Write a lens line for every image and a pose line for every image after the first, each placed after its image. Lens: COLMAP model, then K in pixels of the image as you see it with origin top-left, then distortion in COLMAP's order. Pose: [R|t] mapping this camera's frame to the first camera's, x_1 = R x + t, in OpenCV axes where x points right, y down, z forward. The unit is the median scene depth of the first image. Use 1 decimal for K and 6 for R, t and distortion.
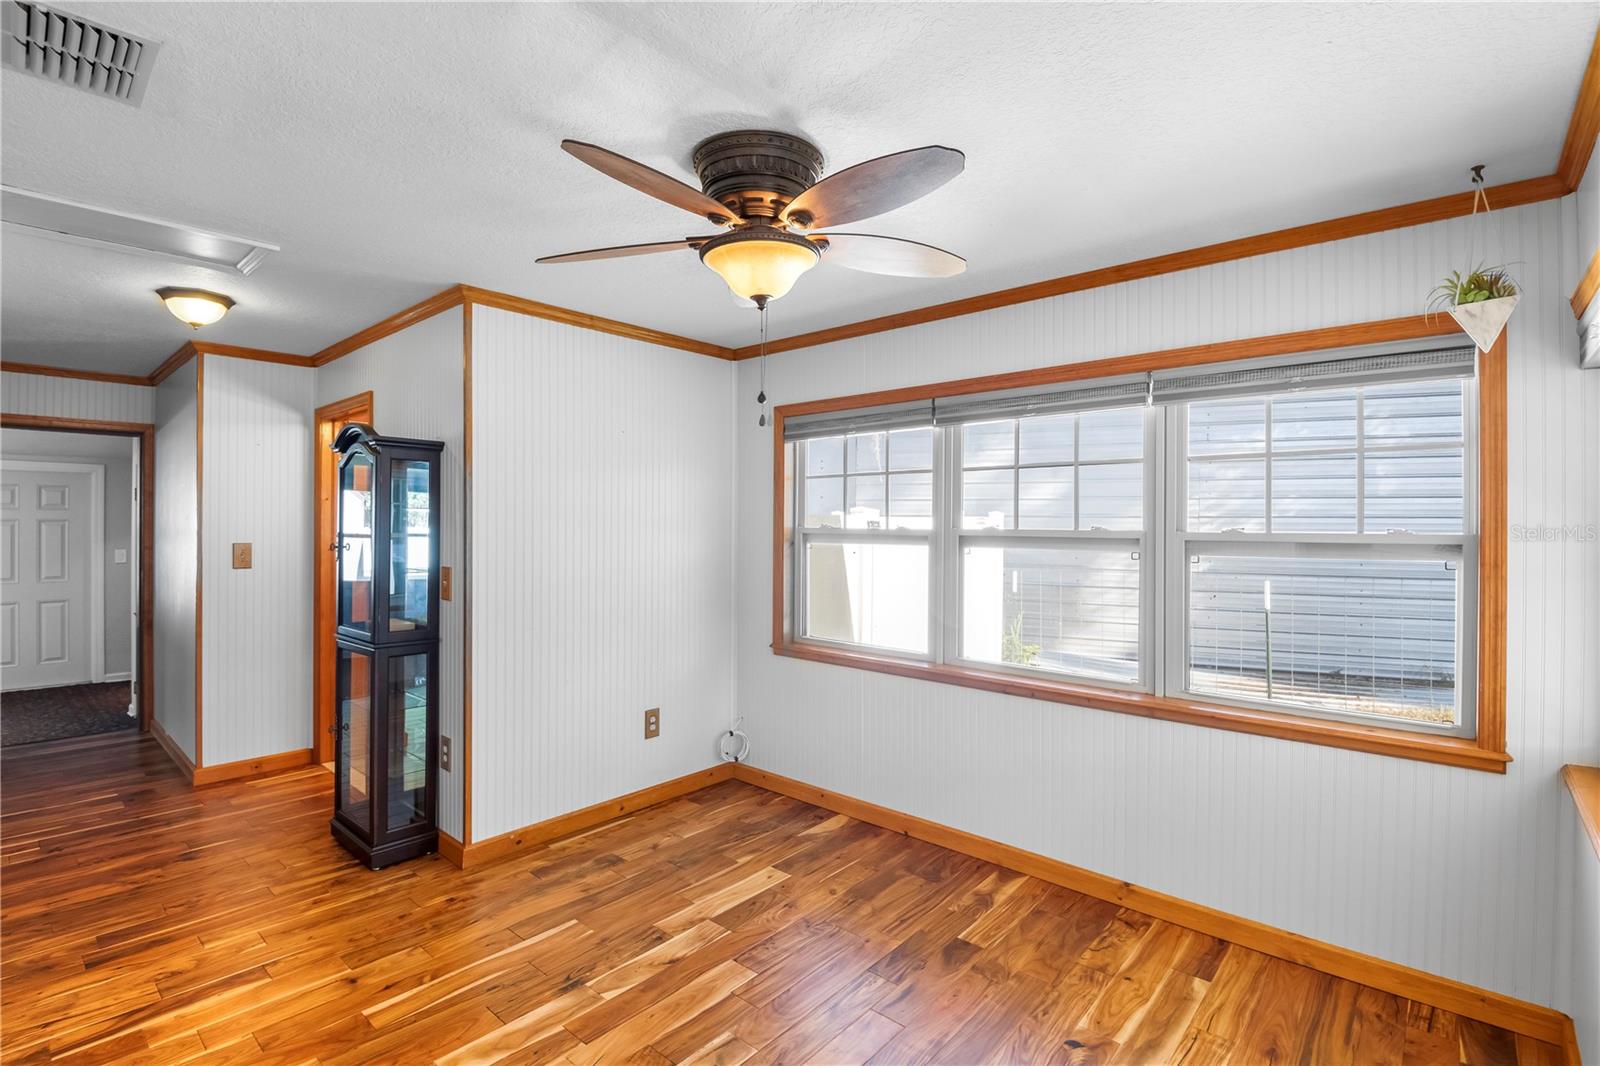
lens RADIAL K [[747.5, 0, 802.8], [0, 747.5, 530.9], [0, 0, 1]] dist [-0.009210, -0.006329]
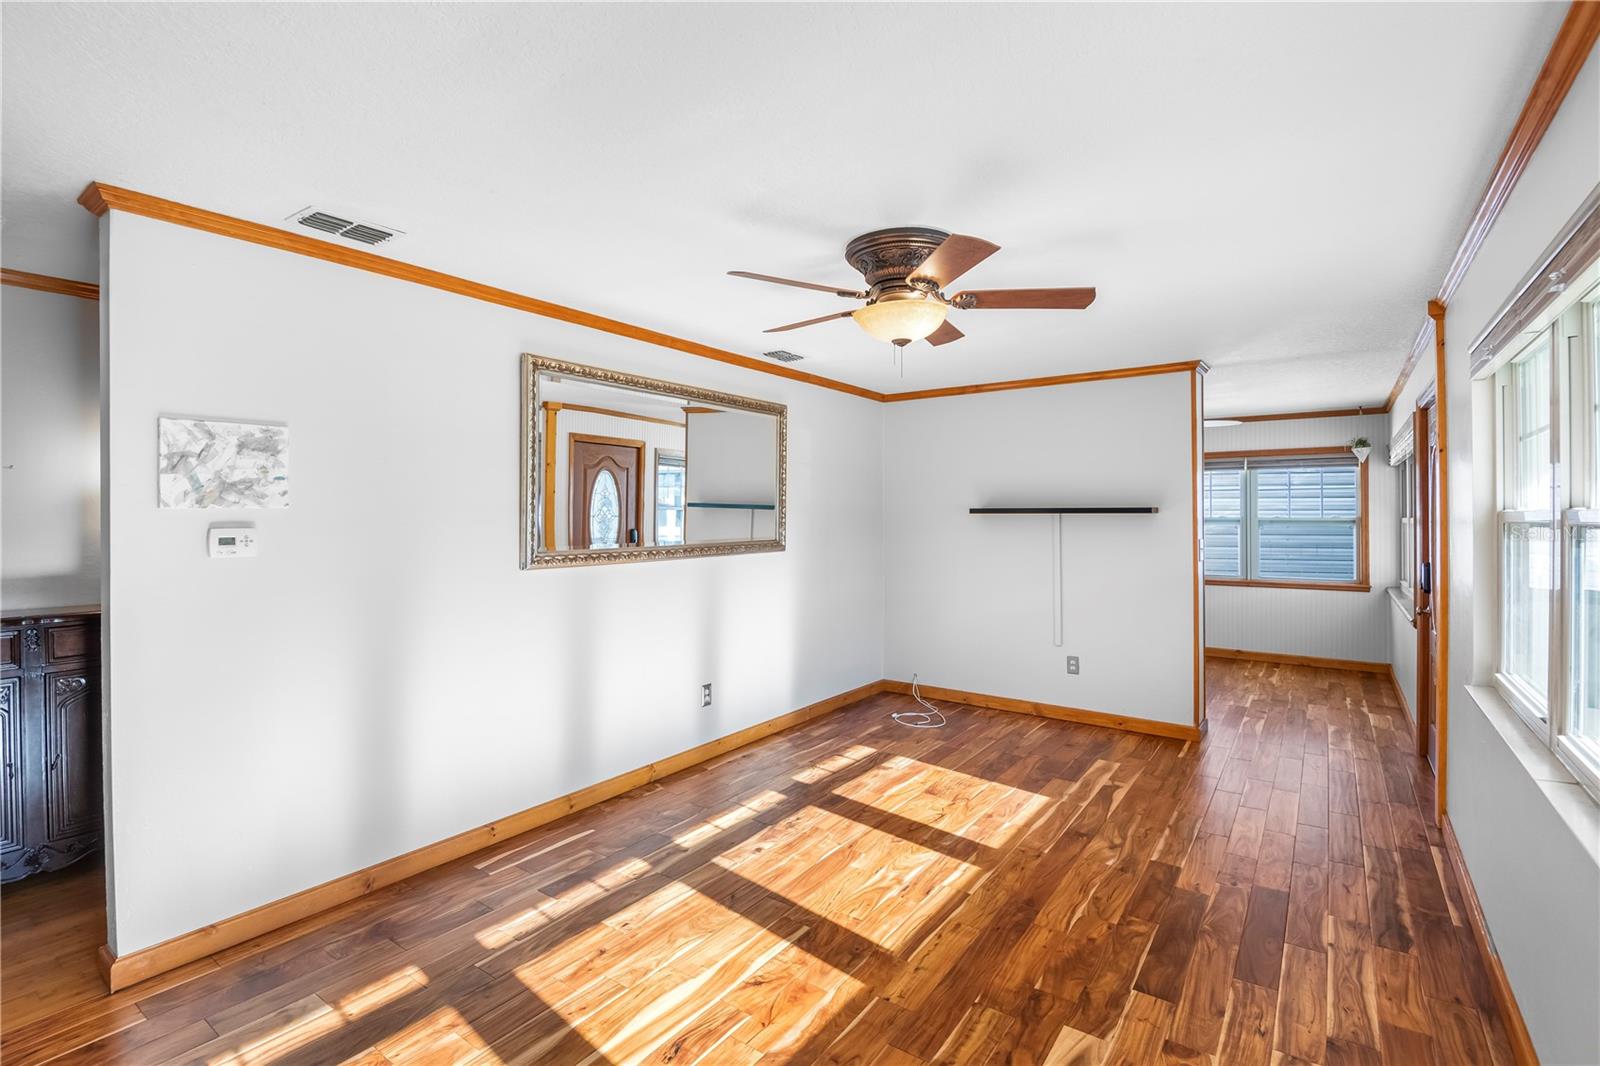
lens RADIAL K [[747.5, 0, 798.9], [0, 747.5, 522.9], [0, 0, 1]] dist [-0.009210, -0.006329]
pose [[0.995750, -0.014503, 0.090947, -1.672039], [0.014131, 0.999889, 0.004739, -0.018965], [-0.091005, -0.003434, 0.995844, -1.838146]]
